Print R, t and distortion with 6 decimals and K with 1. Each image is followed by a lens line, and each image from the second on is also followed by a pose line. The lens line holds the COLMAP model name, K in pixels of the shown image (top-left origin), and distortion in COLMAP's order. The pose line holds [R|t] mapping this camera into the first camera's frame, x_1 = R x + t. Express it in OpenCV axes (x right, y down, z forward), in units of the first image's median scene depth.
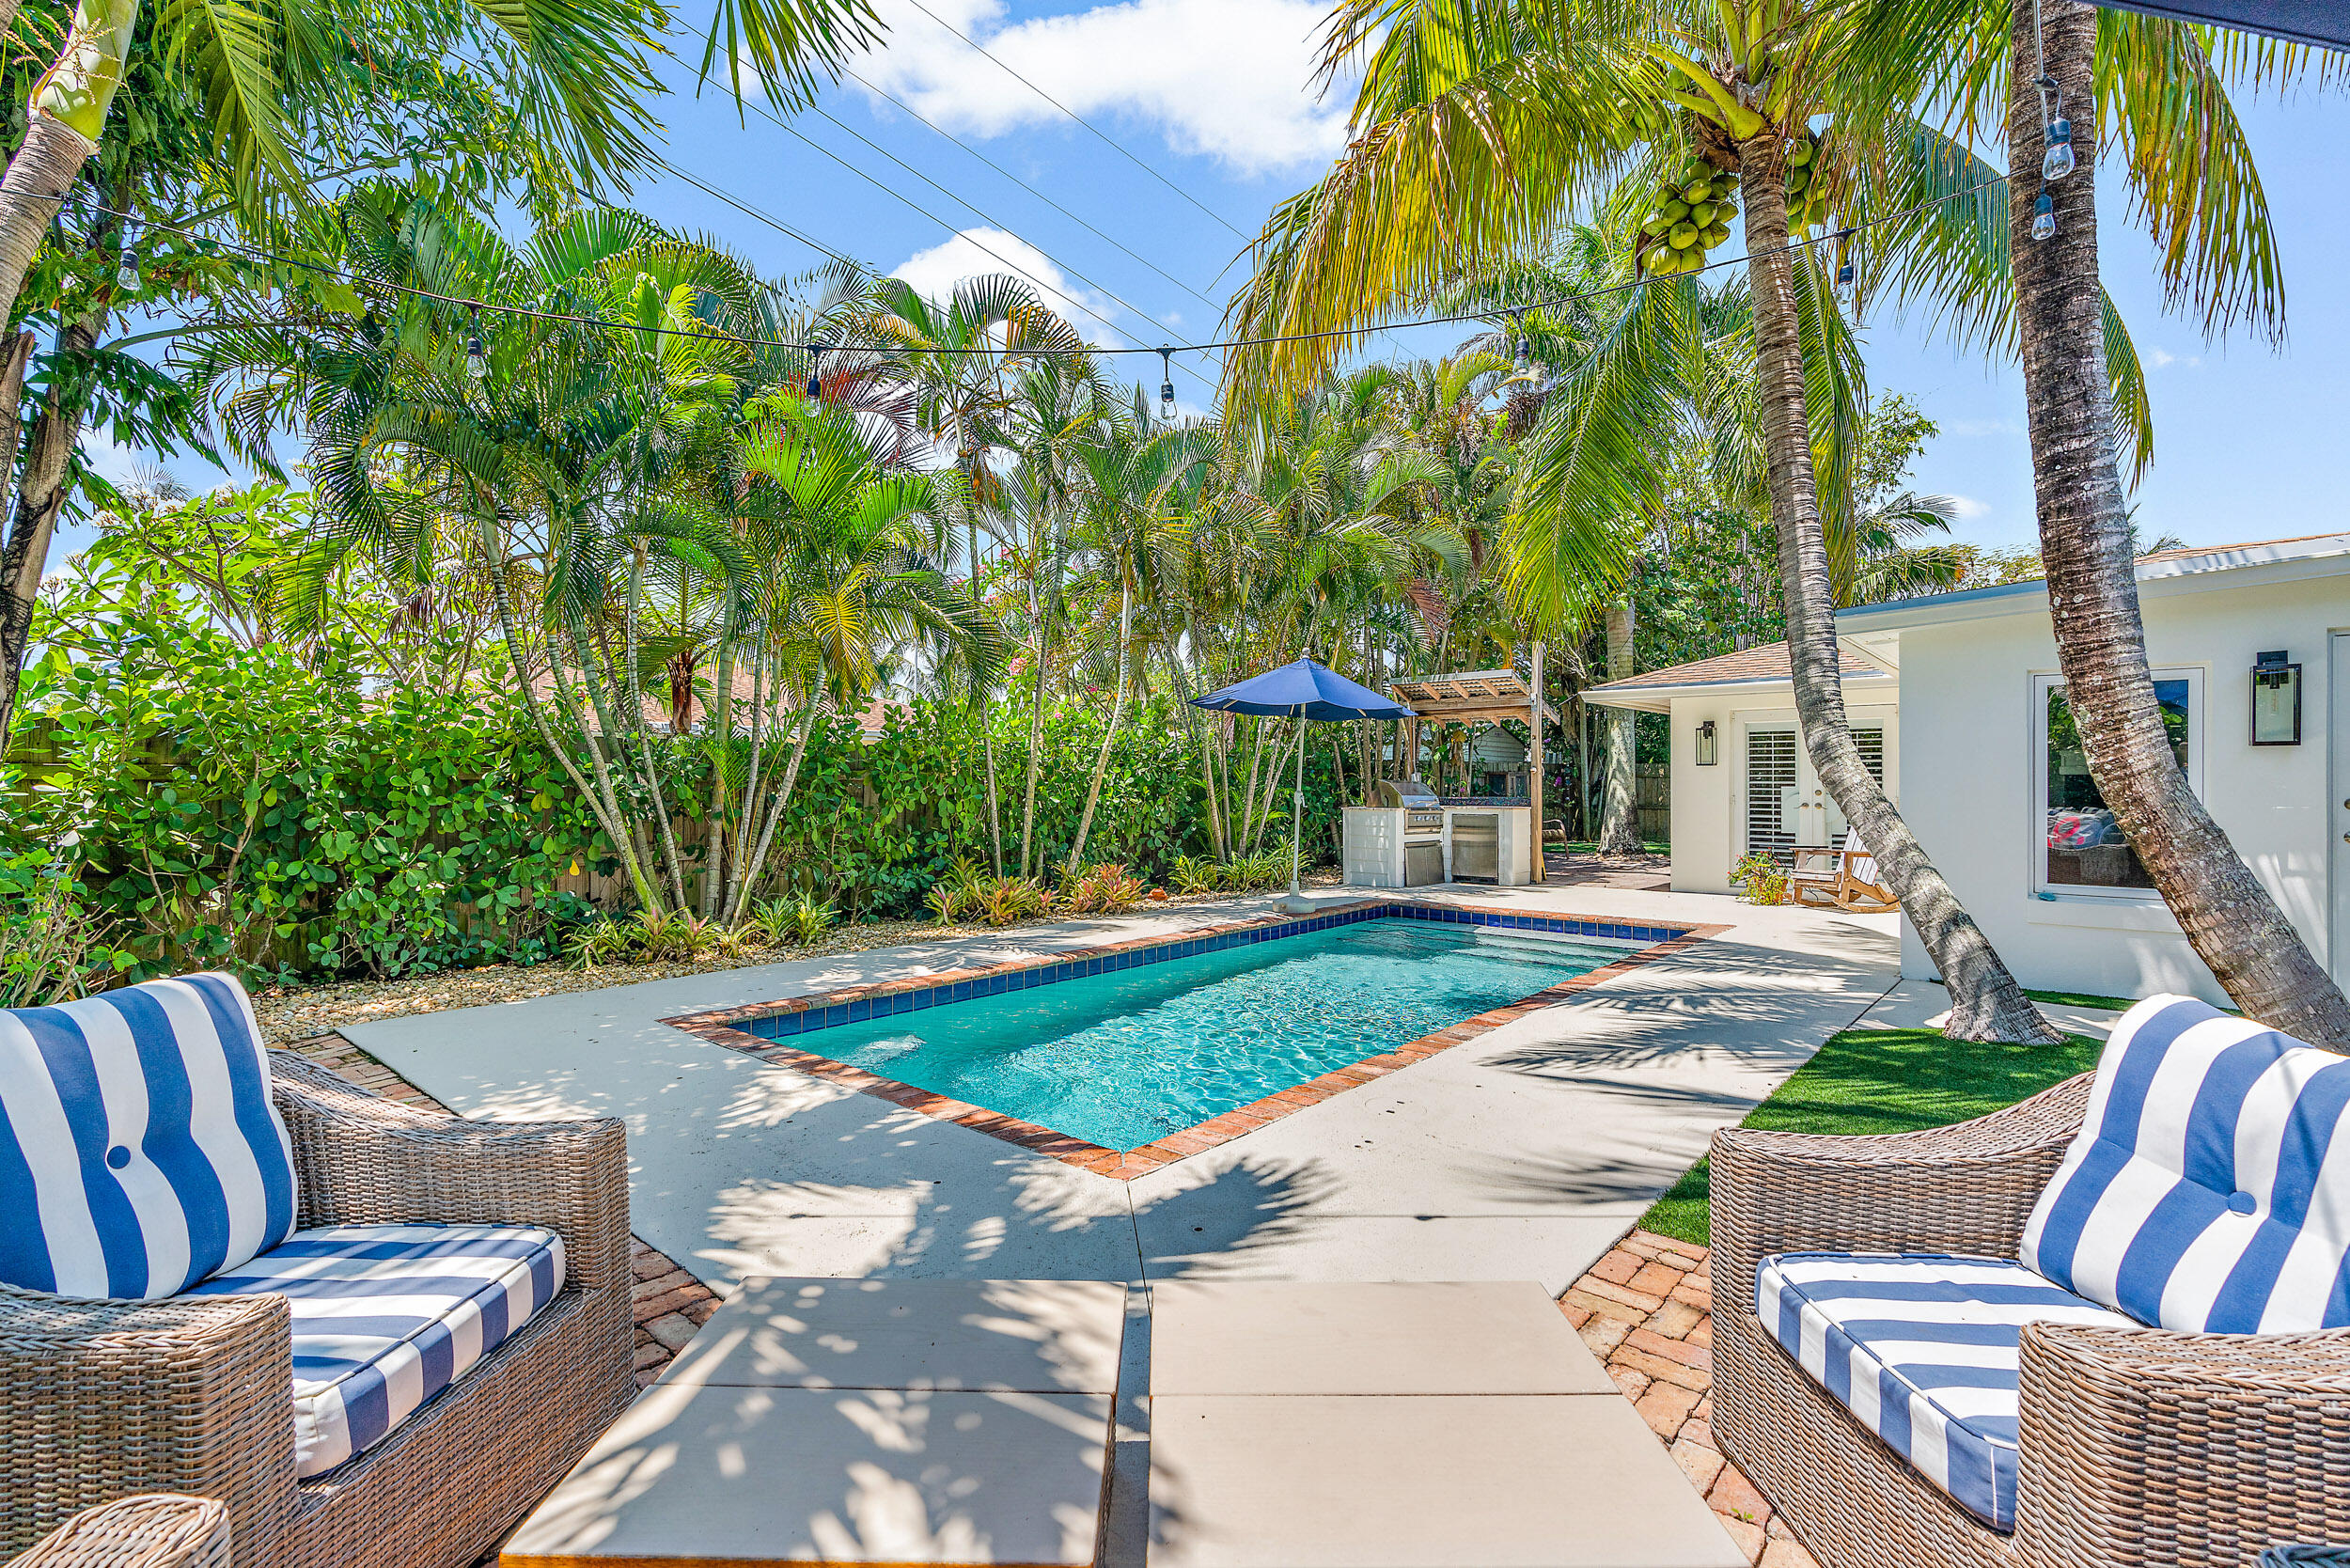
lens RADIAL K [[1069.7, 0, 1162.0], [0, 1069.7, 777.0], [0, 0, 1]] dist [-0.005266, 0.001522]
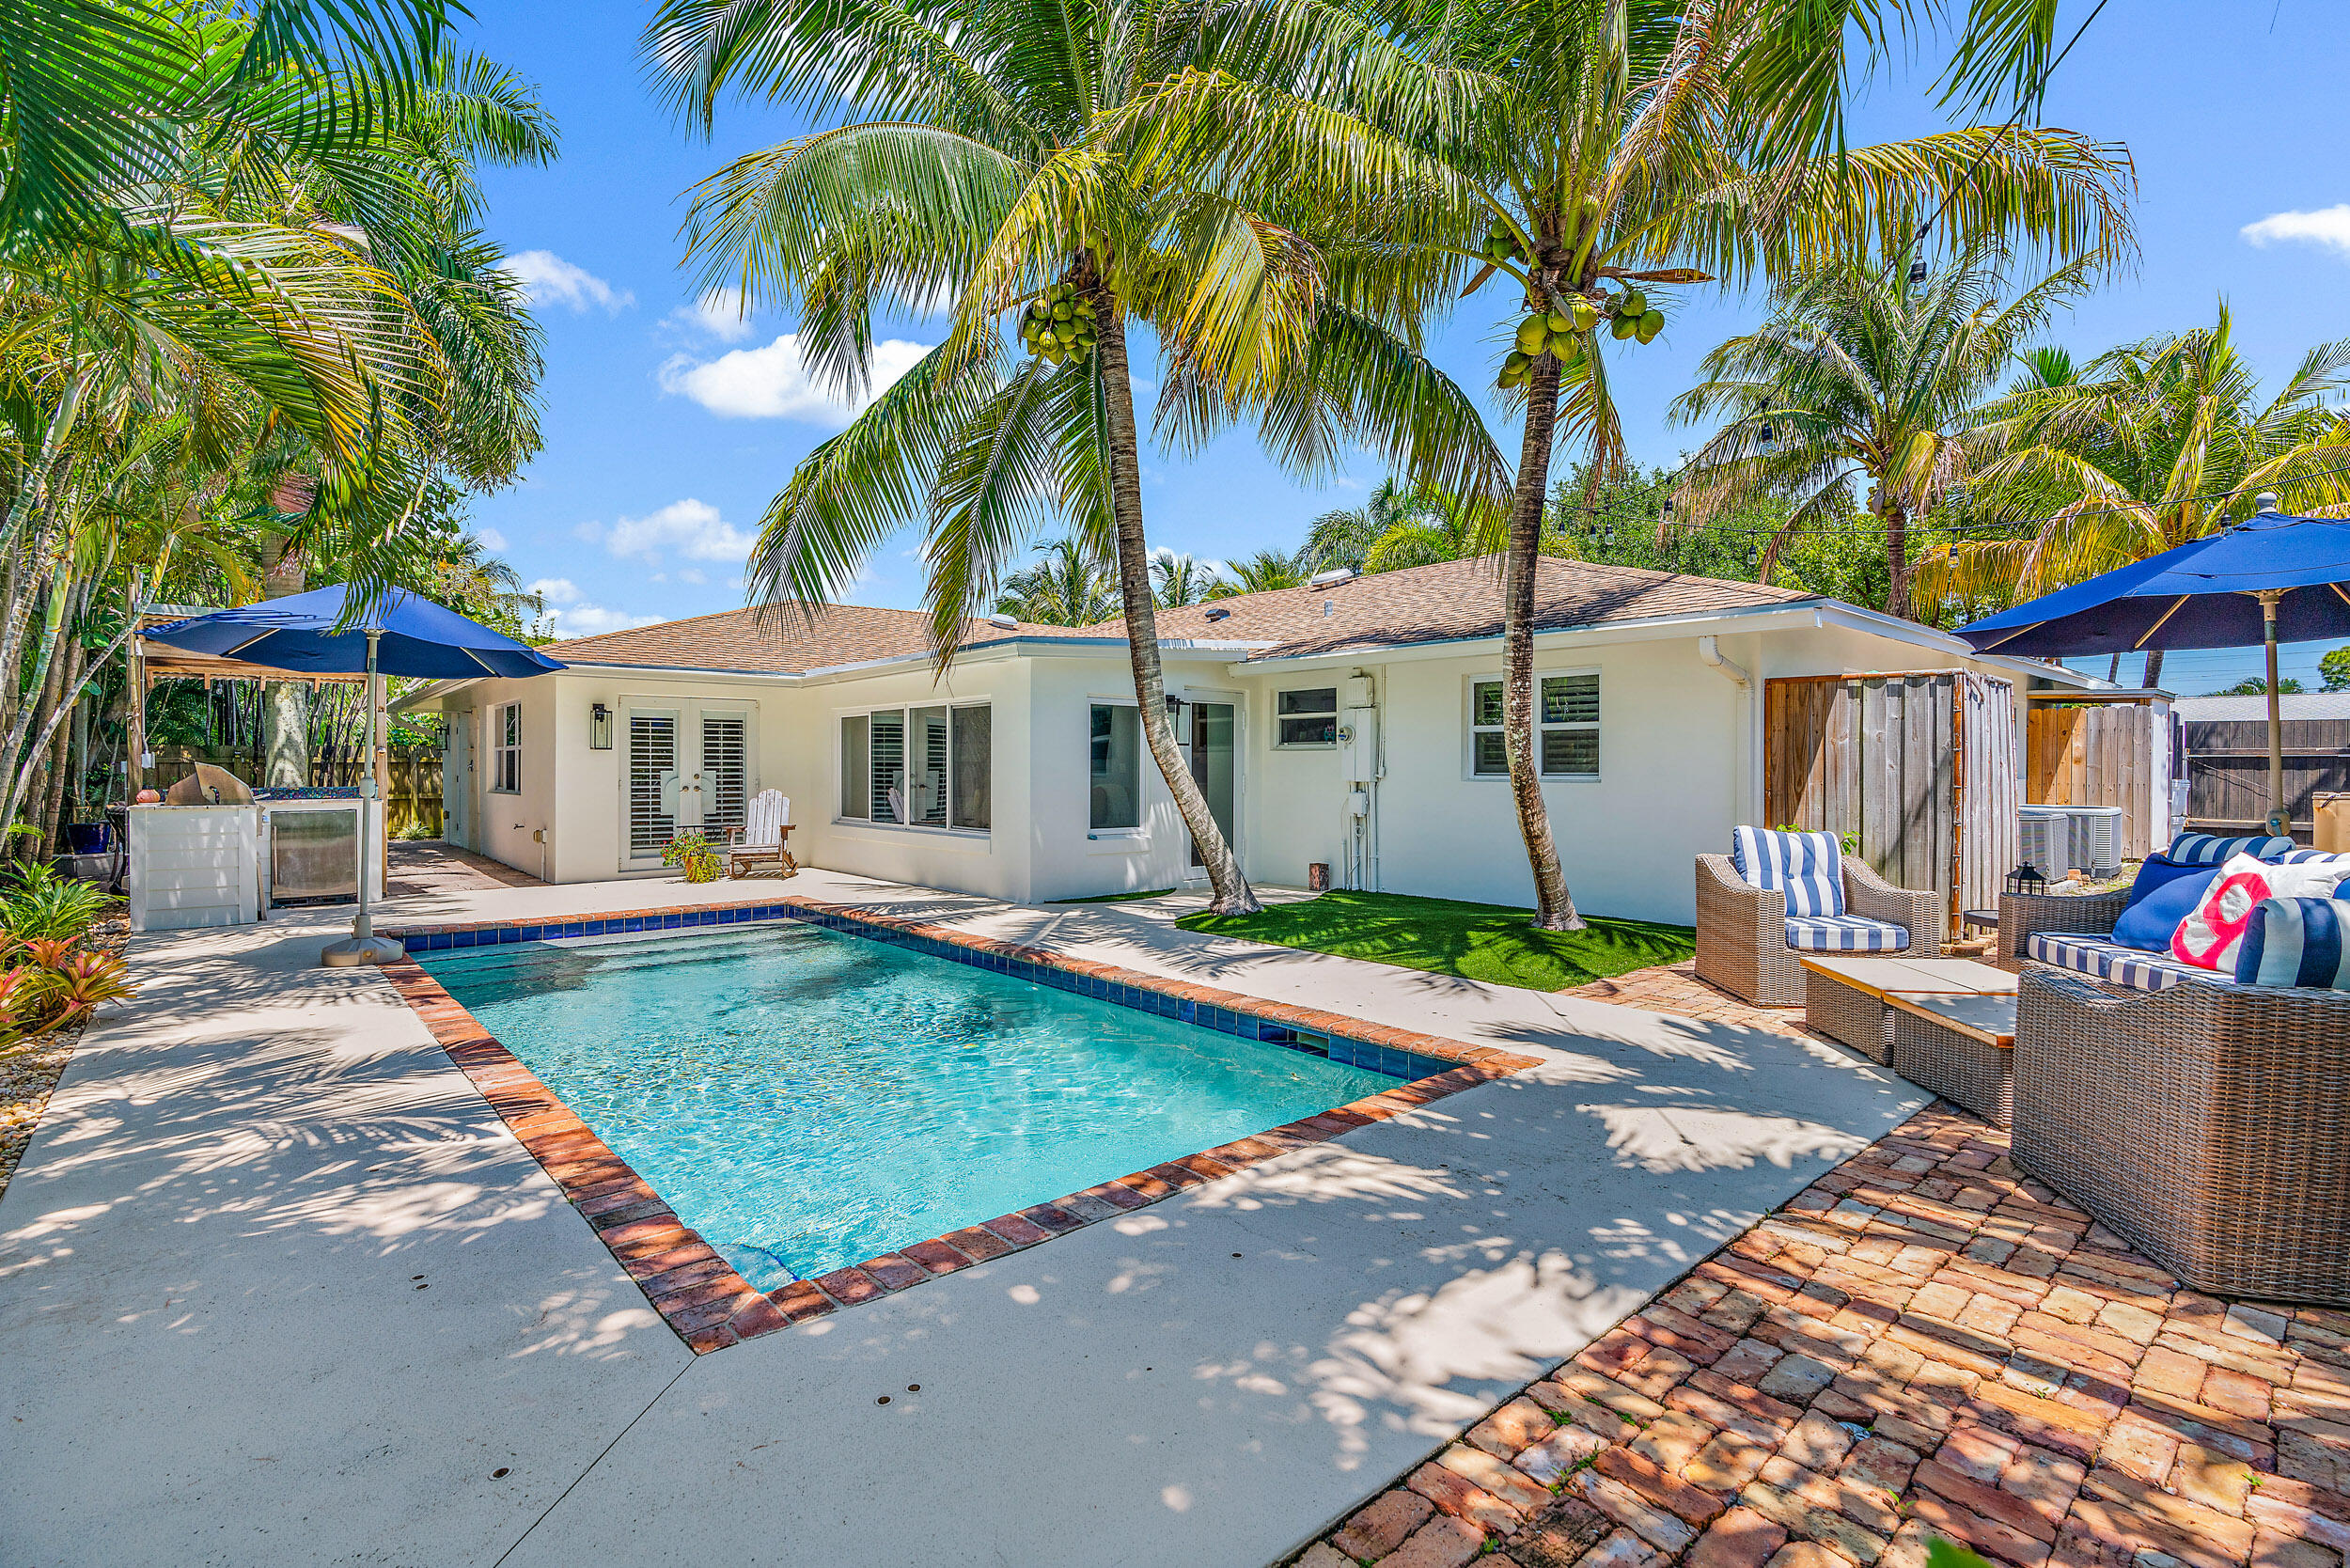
lens RADIAL K [[1069.7, 0, 1162.0], [0, 1069.7, 777.0], [0, 0, 1]] dist [-0.005266, 0.001522]
pose [[0.118677, -0.005495, 0.992918, -1.405534], [-0.005344, 0.999967, 0.006173, 0.020204], [-0.992919, -0.006038, 0.118643, 1.305258]]
